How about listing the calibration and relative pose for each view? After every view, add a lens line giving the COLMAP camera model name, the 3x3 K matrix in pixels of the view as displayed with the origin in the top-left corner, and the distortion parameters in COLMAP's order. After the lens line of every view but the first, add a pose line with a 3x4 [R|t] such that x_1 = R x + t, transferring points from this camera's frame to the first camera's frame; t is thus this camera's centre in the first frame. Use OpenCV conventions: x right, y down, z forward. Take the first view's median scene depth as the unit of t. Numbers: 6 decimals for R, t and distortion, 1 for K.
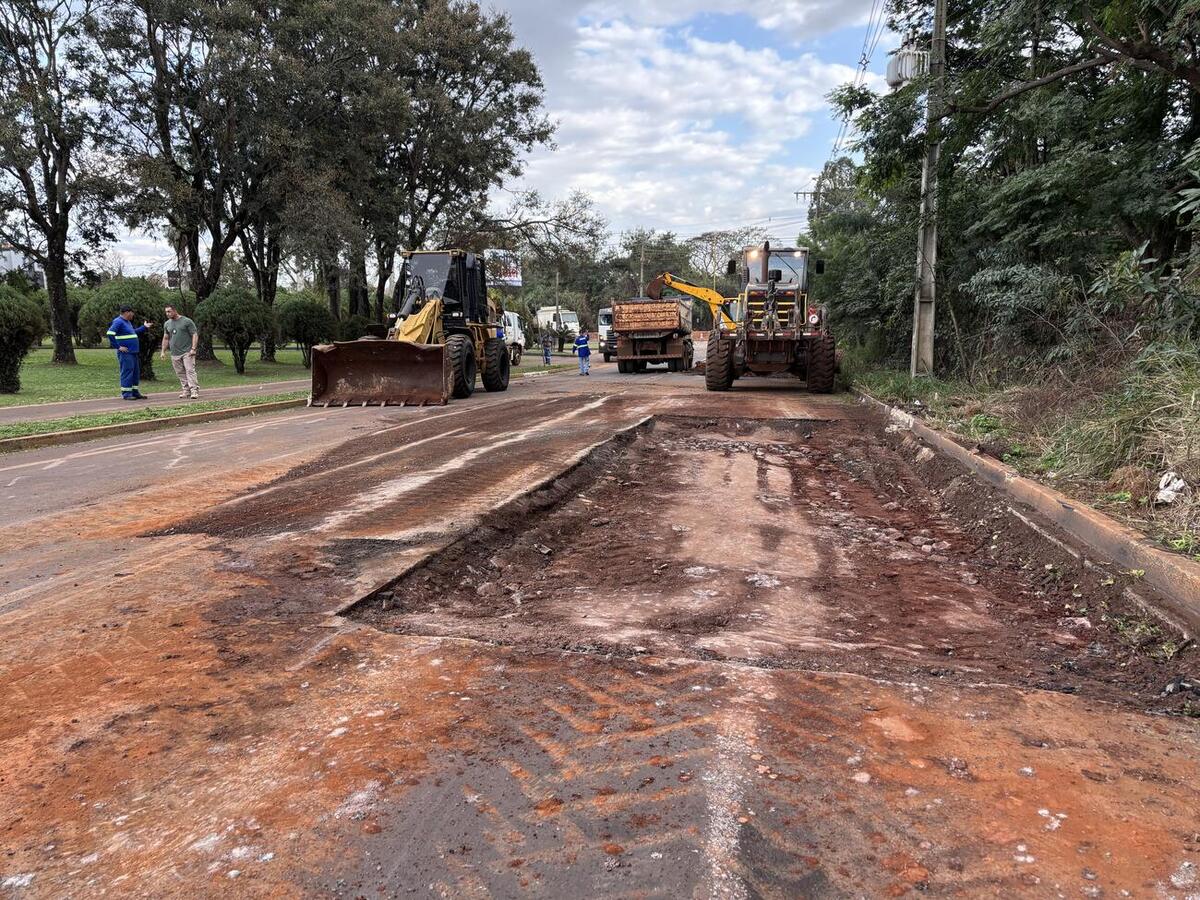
lens RADIAL K [[904.4, 0, 596.4], [0, 904.4, 459.1], [0, 0, 1]] dist [0.029191, -0.011679]
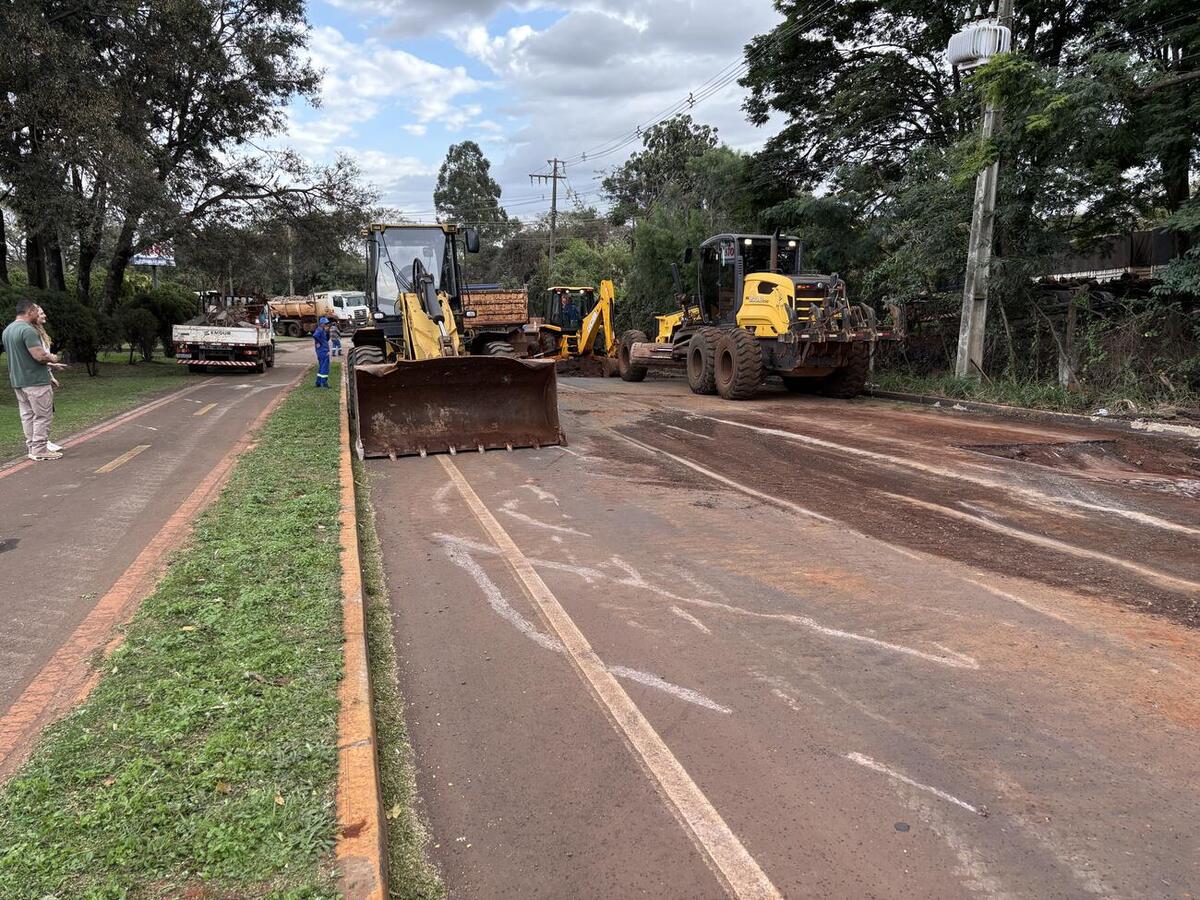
lens RADIAL K [[904.4, 0, 600.3], [0, 904.4, 438.9], [0, 0, 1]] dist [0.029191, -0.011679]
pose [[0.899198, -0.063493, 0.432910, -0.195277], [0.065657, 0.997792, 0.009964, -0.031388], [-0.432587, 0.019464, 0.901382, 0.160574]]
